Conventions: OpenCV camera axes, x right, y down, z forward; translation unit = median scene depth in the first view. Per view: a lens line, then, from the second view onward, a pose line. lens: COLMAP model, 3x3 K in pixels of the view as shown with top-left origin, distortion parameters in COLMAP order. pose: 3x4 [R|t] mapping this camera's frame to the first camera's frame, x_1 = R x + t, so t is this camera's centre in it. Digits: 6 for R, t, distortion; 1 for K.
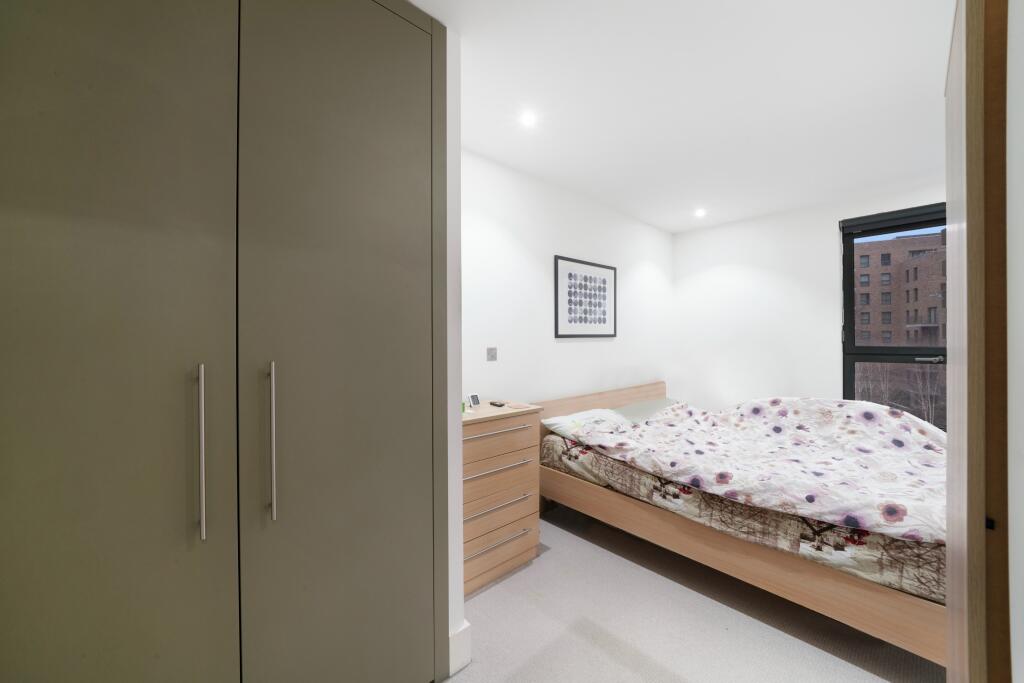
lens RADIAL K [[373.4, 0, 512.0], [0, 373.4, 341.5], [0, 0, 1]] dist [-0.008203, 0.000507]
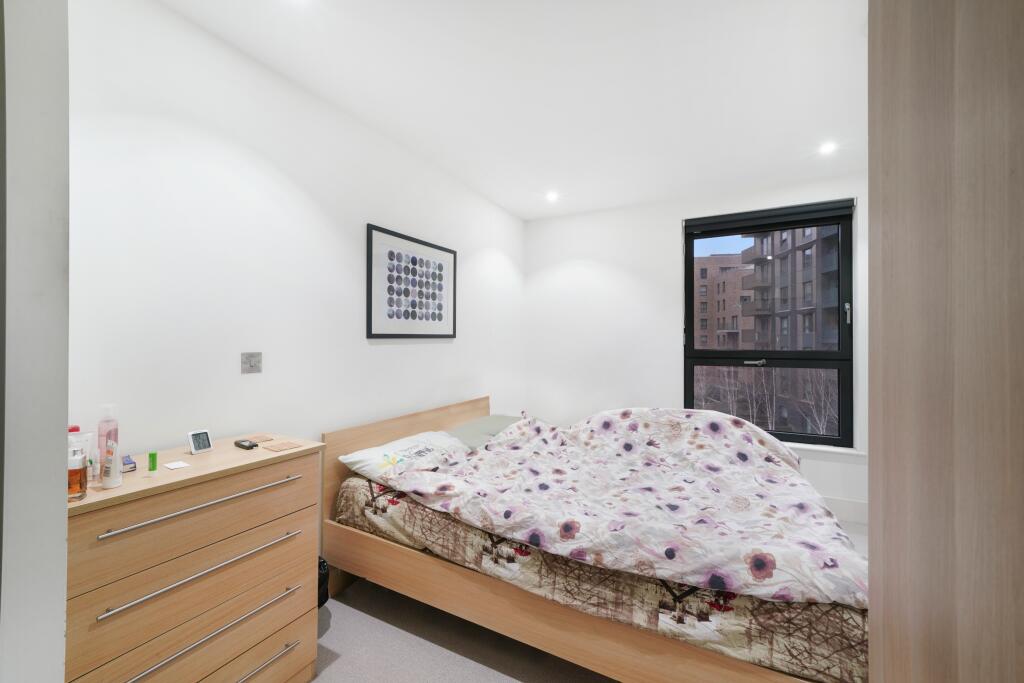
lens RADIAL K [[411.2, 0, 512.0], [0, 411.2, 341.5], [0, 0, 1]] dist [0.001208, -0.000127]
pose [[0.936966, 0.005601, 0.349374, 0.152244], [-0.003729, 0.999975, -0.006031, 0.000641], [-0.349399, 0.004348, 0.936964, 0.237911]]
